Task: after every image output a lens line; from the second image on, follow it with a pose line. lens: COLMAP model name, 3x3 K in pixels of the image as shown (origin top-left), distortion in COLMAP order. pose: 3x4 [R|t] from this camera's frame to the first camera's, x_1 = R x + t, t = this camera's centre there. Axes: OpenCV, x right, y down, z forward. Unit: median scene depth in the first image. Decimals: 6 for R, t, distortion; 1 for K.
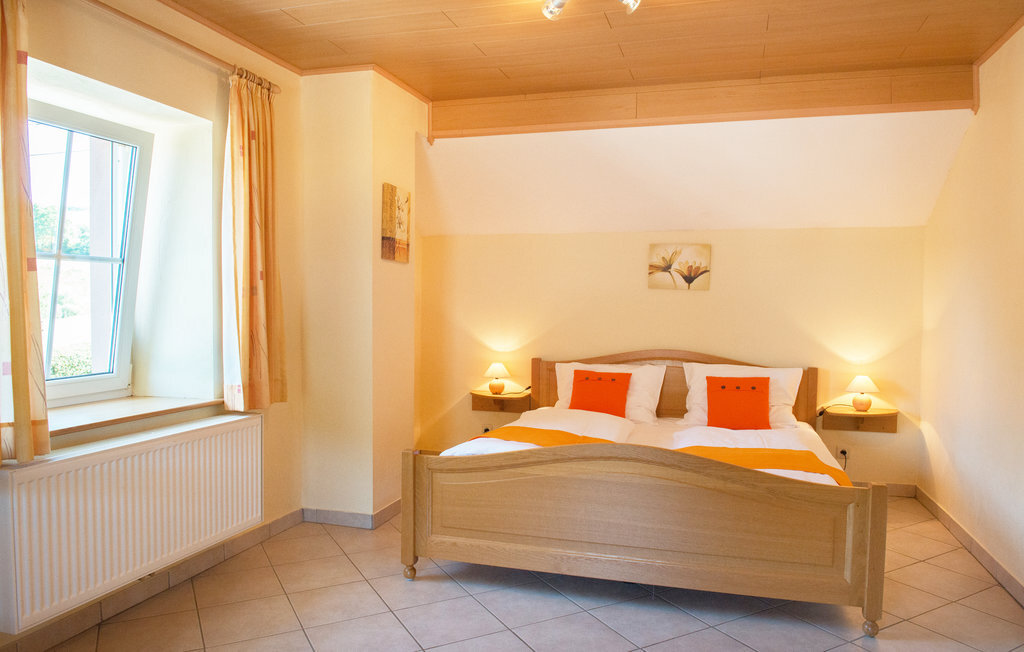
lens RADIAL K [[703.9, 0, 512.0], [0, 703.9, 326.0], [0, 0, 1]] dist [-0.036255, -0.000103]
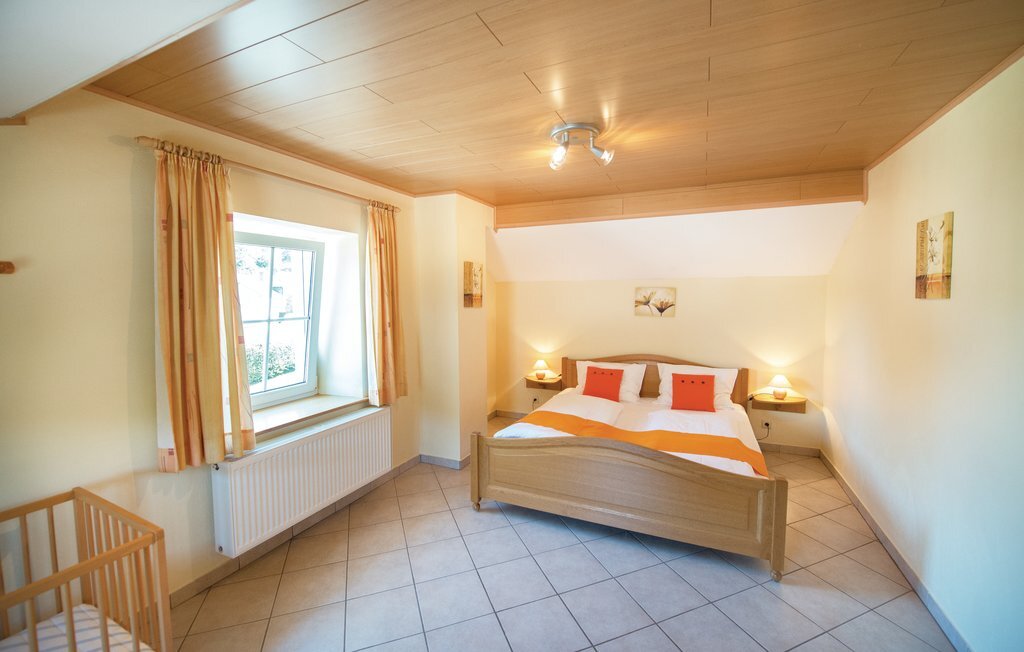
lens RADIAL K [[413.4, 0, 513.5], [0, 413.4, 317.3], [0, 0, 1]] dist [-0.002058, -0.000714]
pose [[0.991271, -0.005860, -0.131710, 0.060155], [0.008750, 0.999733, 0.021378, -0.095193], [0.131549, -0.022343, 0.991058, 0.051492]]
